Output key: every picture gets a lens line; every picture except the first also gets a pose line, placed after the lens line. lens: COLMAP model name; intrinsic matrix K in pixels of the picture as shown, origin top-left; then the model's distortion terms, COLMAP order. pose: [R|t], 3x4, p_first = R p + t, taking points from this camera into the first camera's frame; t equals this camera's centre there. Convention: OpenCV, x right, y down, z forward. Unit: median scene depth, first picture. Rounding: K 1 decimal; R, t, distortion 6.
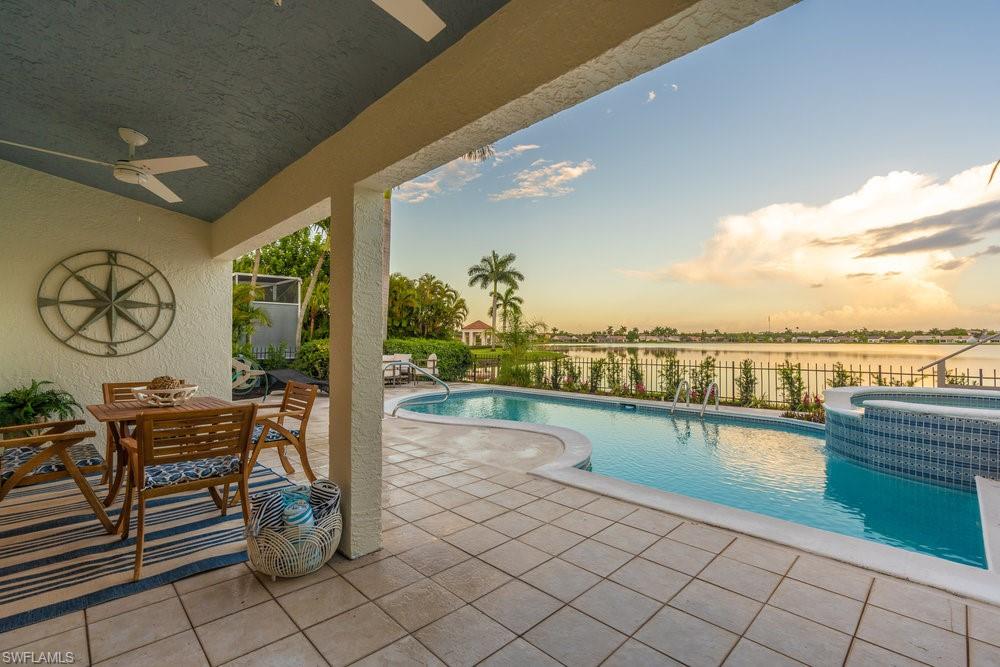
lens RADIAL K [[452.2, 0, 494.0], [0, 452.2, 338.5], [0, 0, 1]] dist [-0.013679, 0.006221]
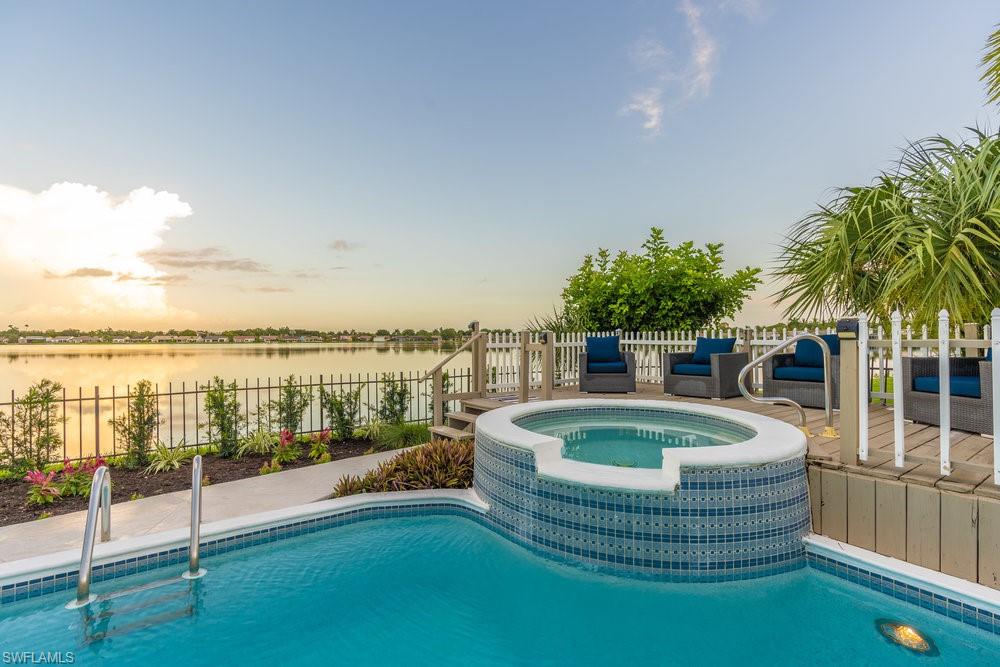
lens RADIAL K [[452.2, 0, 494.0], [0, 452.2, 338.5], [0, 0, 1]] dist [-0.013679, 0.006221]
pose [[0.167465, -0.000816, 0.985878, 0.073603], [0.000565, 1.000000, 0.000732, -0.003914], [-0.985878, 0.000435, 0.167465, 0.359666]]
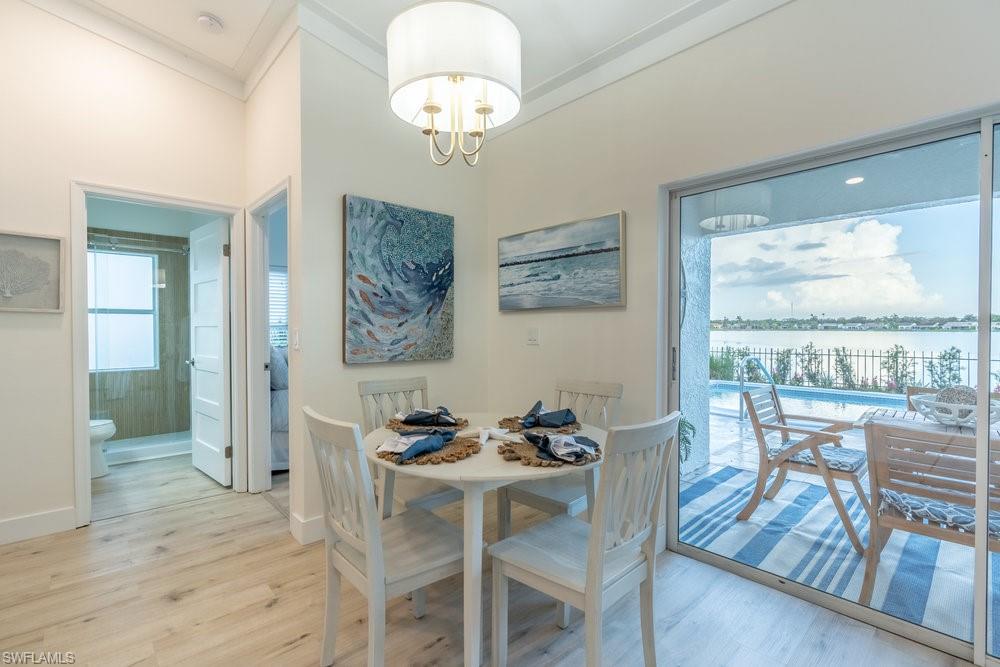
lens RADIAL K [[449.5, 0, 494.3], [0, 449.5, 332.8], [0, 0, 1]] dist [-0.004377, 0.000769]
pose [[0.999502, -0.001460, -0.031506, -0.331958], [0.001948, 0.999878, 0.015470, -0.004141], [0.031480, -0.015524, 0.999384, 0.057905]]
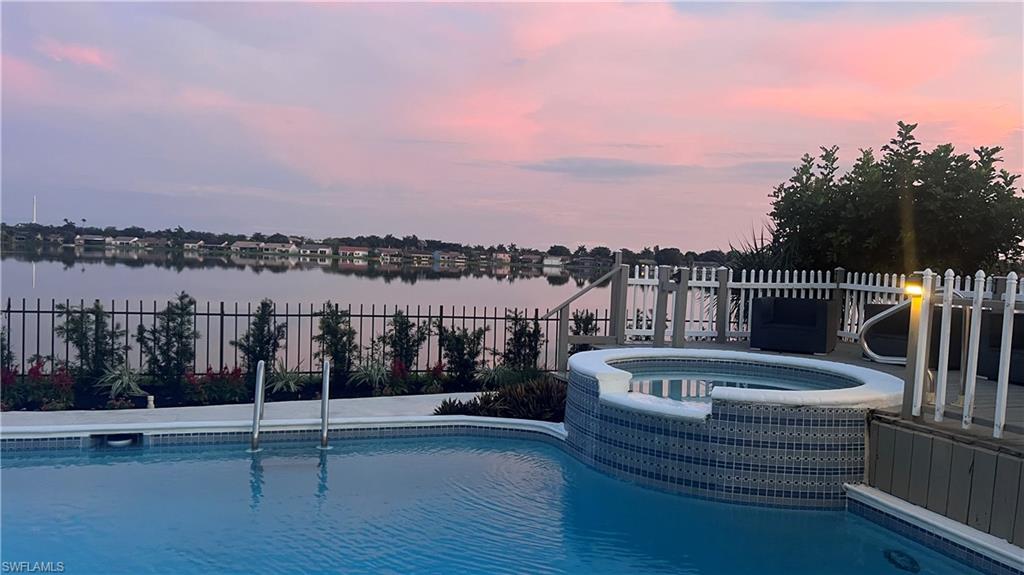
lens RADIAL K [[768.6, 0, 519.7], [0, 768.6, 317.1], [0, 0, 1]] dist [0.034400, -0.009852]
pose [[0.445586, -0.048780, 0.893909, -0.079694], [-0.045278, 0.996009, 0.076921, -0.011515], [-0.894094, -0.074749, 0.441598, 0.245620]]
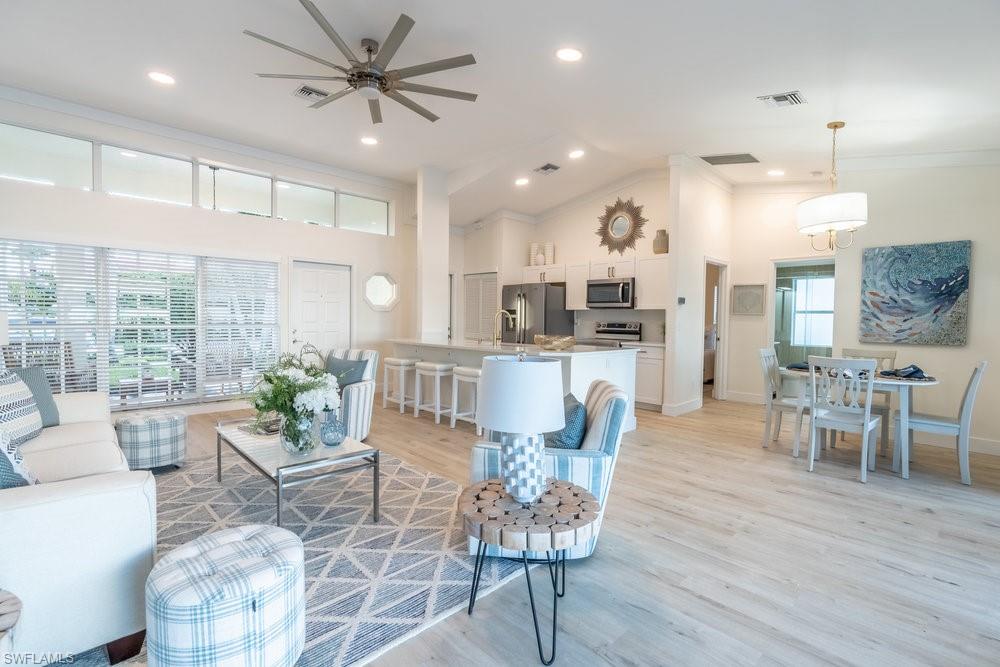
lens RADIAL K [[449.5, 0, 494.3], [0, 449.5, 332.8], [0, 0, 1]] dist [-0.004377, 0.000769]
pose [[0.014347, 0.029231, -0.999470, -0.066353], [-0.008782, 0.999538, 0.029107, -0.002648], [0.999859, 0.008360, 0.014597, -0.038777]]
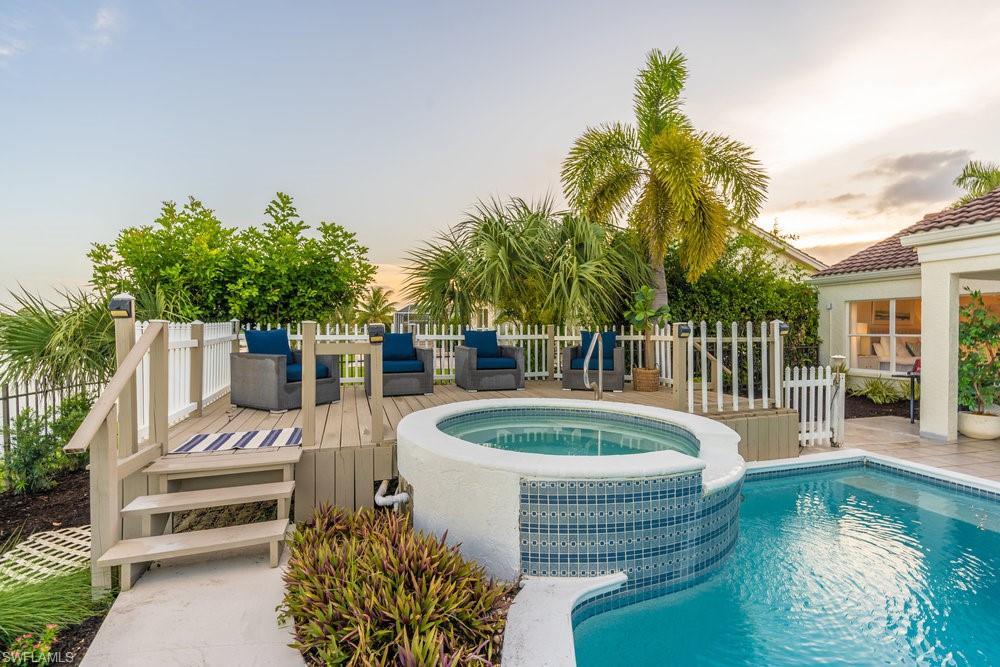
lens RADIAL K [[461.0, 0, 492.9], [0, 461.0, 335.2], [0, 0, 1]] dist [0.000673, 0.000541]
pose [[-0.887284, -0.006421, 0.461178, 0.250202], [-0.007347, 0.999973, -0.000213, -0.002125], [-0.461164, -0.003577, -0.887308, 0.548860]]
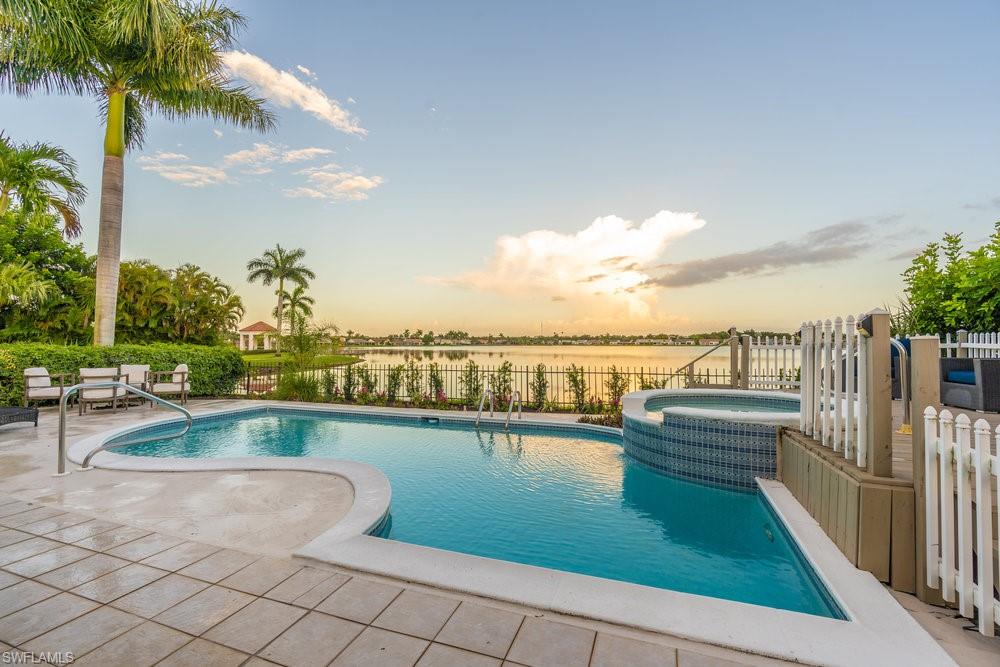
lens RADIAL K [[449.5, 0, 494.3], [0, 449.5, 332.8], [0, 0, 1]] dist [-0.004377, 0.000769]
pose [[0.903130, 0.008128, 0.429290, 0.015459], [0.000266, 0.999810, -0.019490, -0.003738], [-0.429367, 0.017716, 0.902956, 0.079375]]
